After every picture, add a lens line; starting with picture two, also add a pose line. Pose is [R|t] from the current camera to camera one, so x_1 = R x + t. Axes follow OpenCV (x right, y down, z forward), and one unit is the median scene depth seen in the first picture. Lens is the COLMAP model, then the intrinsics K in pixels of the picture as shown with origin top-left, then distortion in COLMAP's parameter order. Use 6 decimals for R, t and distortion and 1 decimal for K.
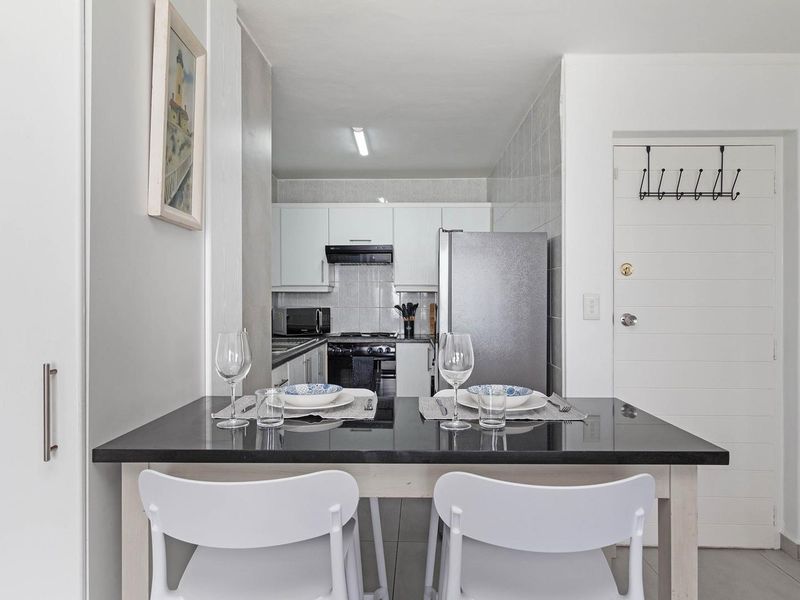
lens RADIAL K [[414.0, 0, 405.5], [0, 414.0, 291.2], [0, 0, 1]] dist [0.001933, 0.000065]
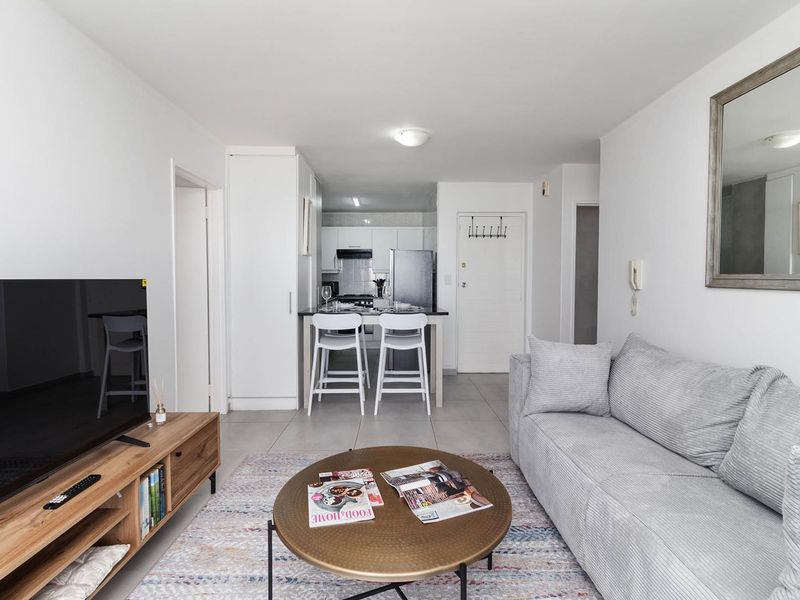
lens RADIAL K [[414.0, 0, 405.5], [0, 414.0, 291.2], [0, 0, 1]] dist [0.001933, 0.000065]
pose [[0.998905, -0.000429, 0.046773, 0.037359], [-0.002013, 0.998637, 0.052146, -0.015660], [-0.046732, -0.052184, 0.997543, -0.941956]]
